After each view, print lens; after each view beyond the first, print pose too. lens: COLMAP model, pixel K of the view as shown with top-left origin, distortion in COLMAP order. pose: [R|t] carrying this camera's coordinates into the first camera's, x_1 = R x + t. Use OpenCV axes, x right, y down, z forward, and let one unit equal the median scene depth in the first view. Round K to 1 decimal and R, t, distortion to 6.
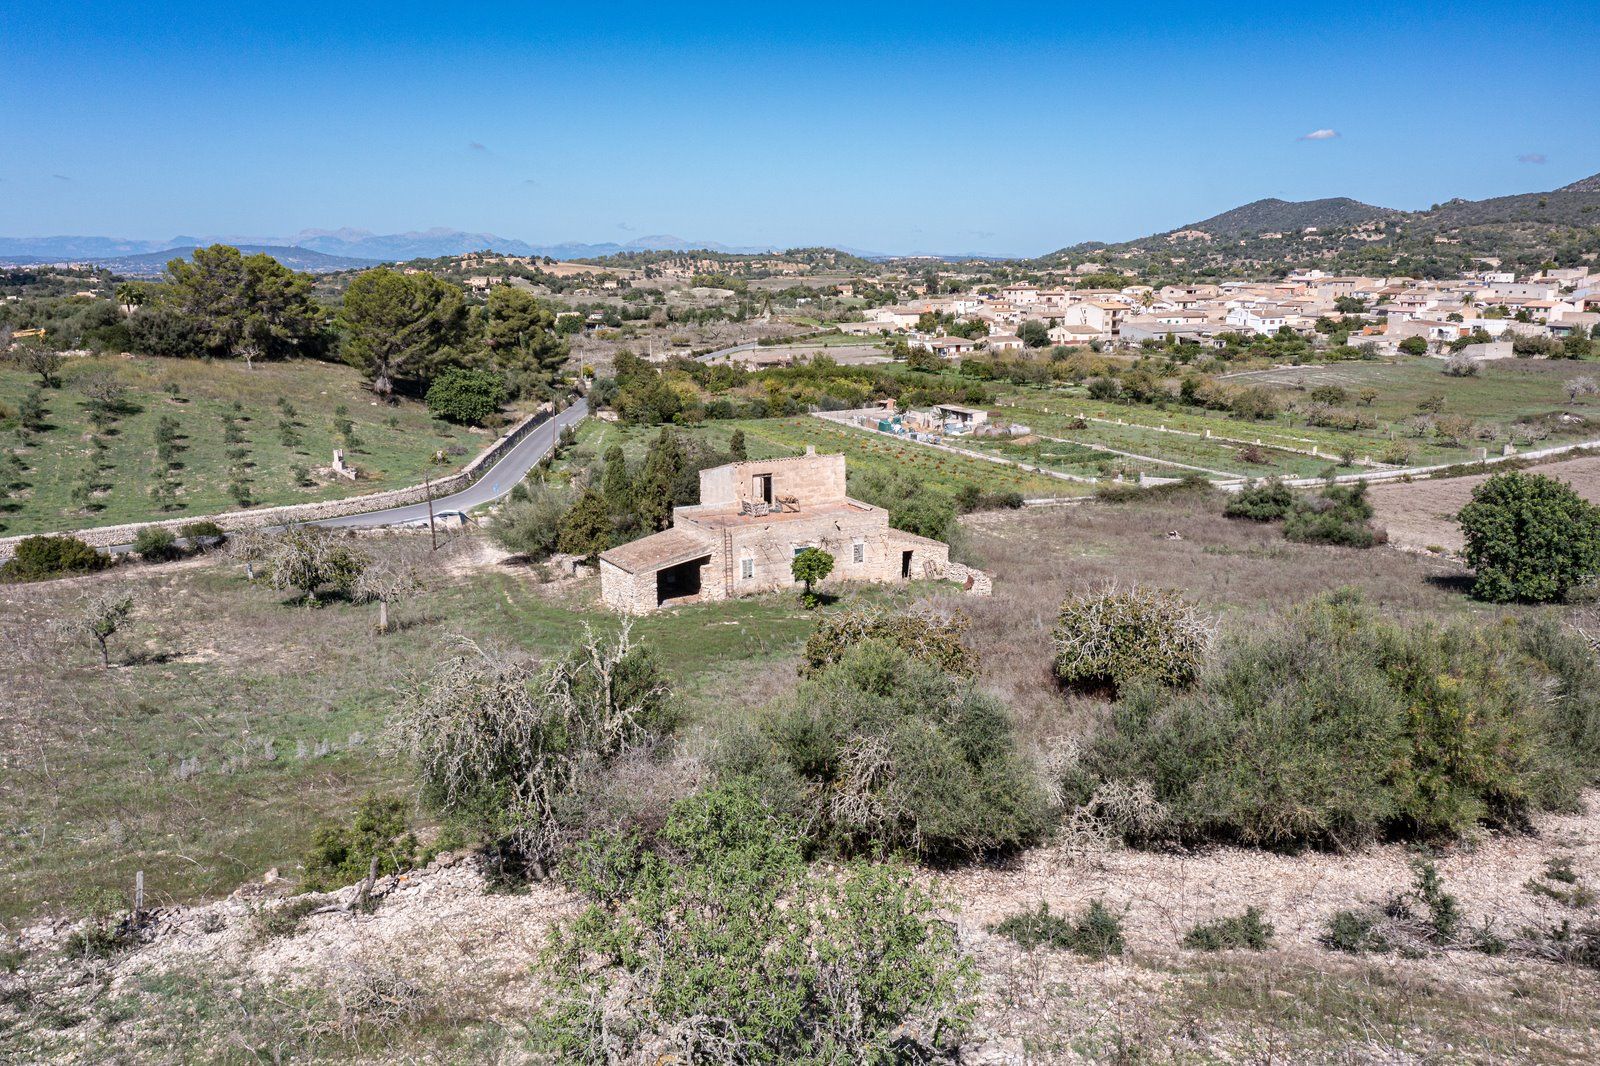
lens RADIAL K [[1257.7, 0, 805.2], [0, 1257.7, 530.4], [0, 0, 1]] dist [-0.011695, 0.011896]
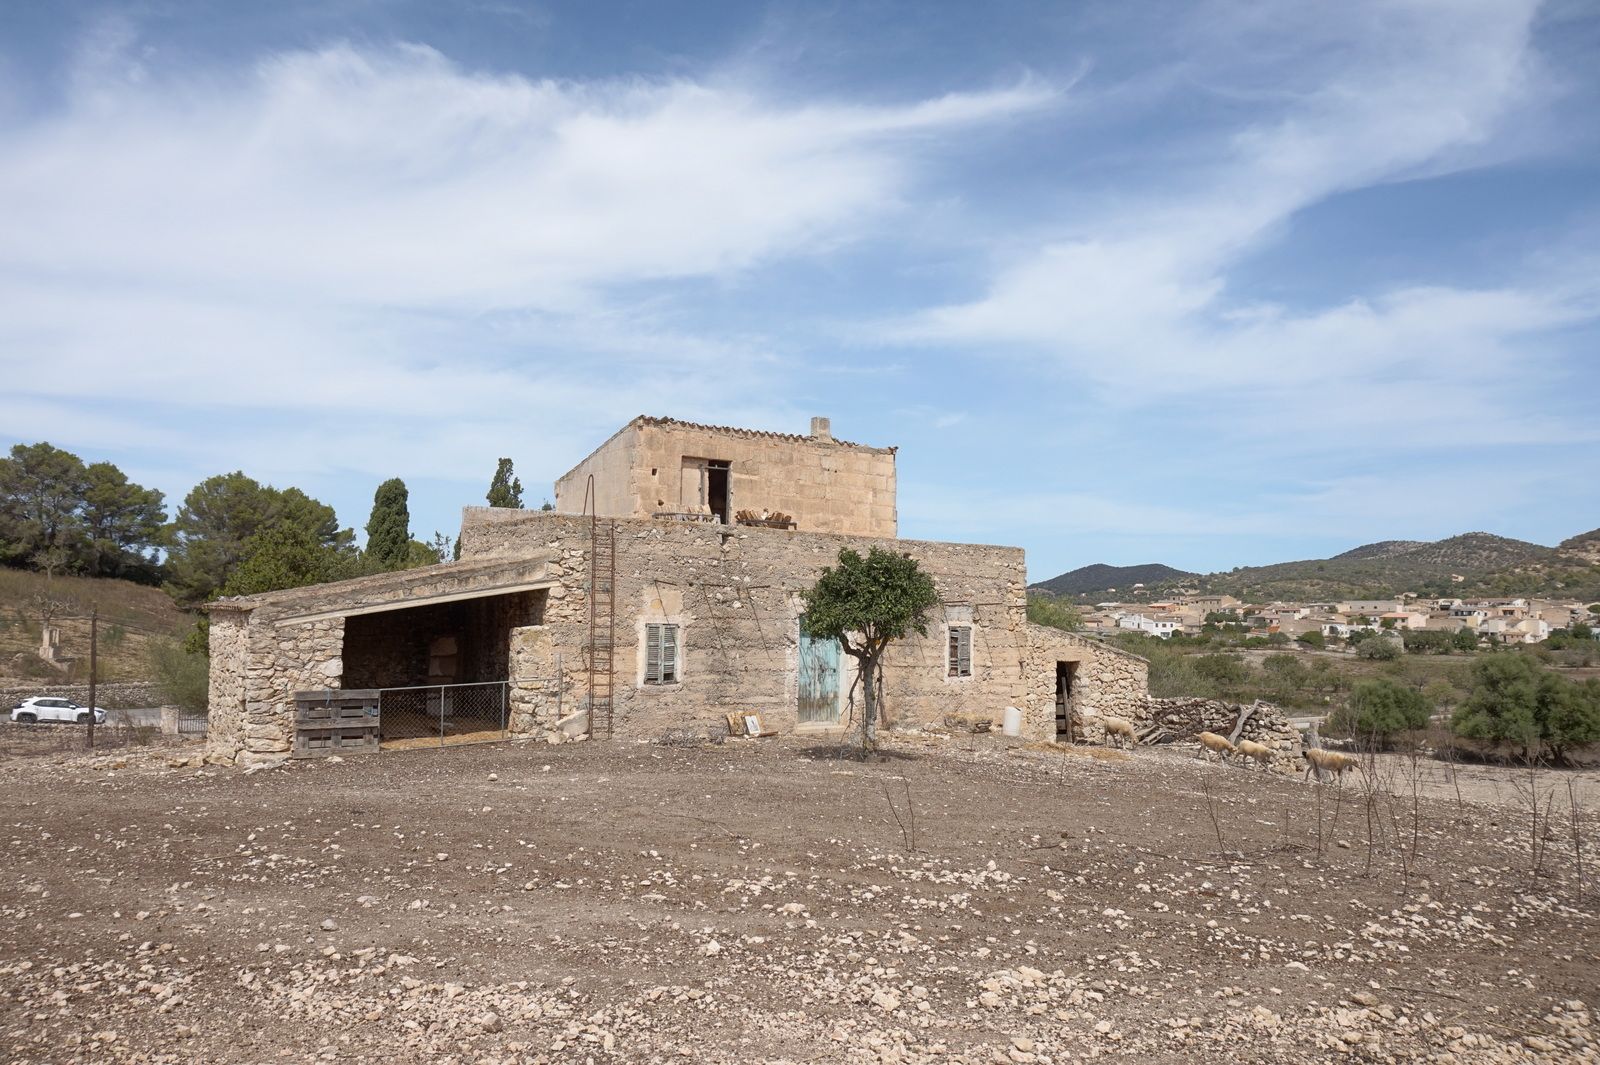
lens RADIAL K [[1056.1, 0, 794.9], [0, 1056.1, 536.3], [0, 0, 1]] dist [-0.085318, 0.113069]
pose [[0.997541, 0.032802, 0.061931, -0.008661], [-0.014510, 0.961218, -0.275408, 0.022751], [-0.068563, 0.273832, 0.959330, 0.216450]]
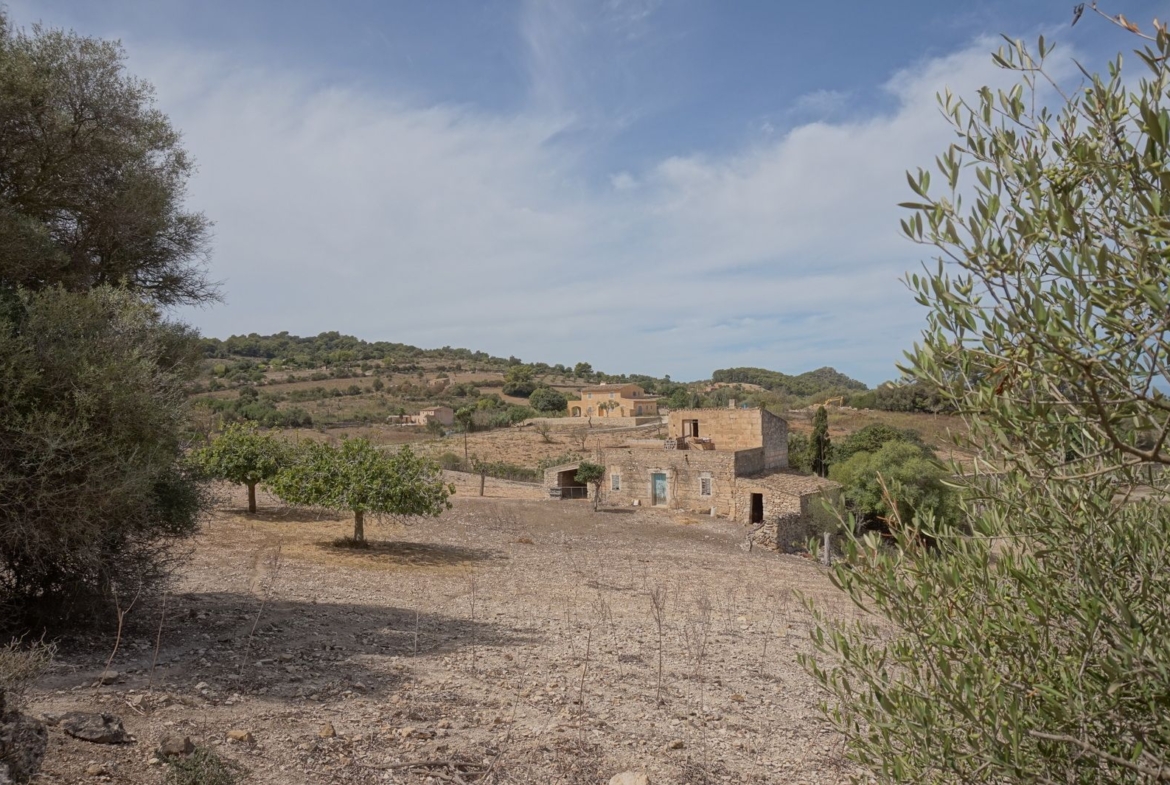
lens RADIAL K [[796.4, 0, 583.1], [0, 796.4, 395.4], [0, 0, 1]] dist [-0.049497, 0.038385]
pose [[0.375481, -0.020661, -0.926600, 0.209694], [-0.179360, 0.979233, -0.094515, 0.007808], [0.909310, 0.201684, 0.363977, 0.194659]]
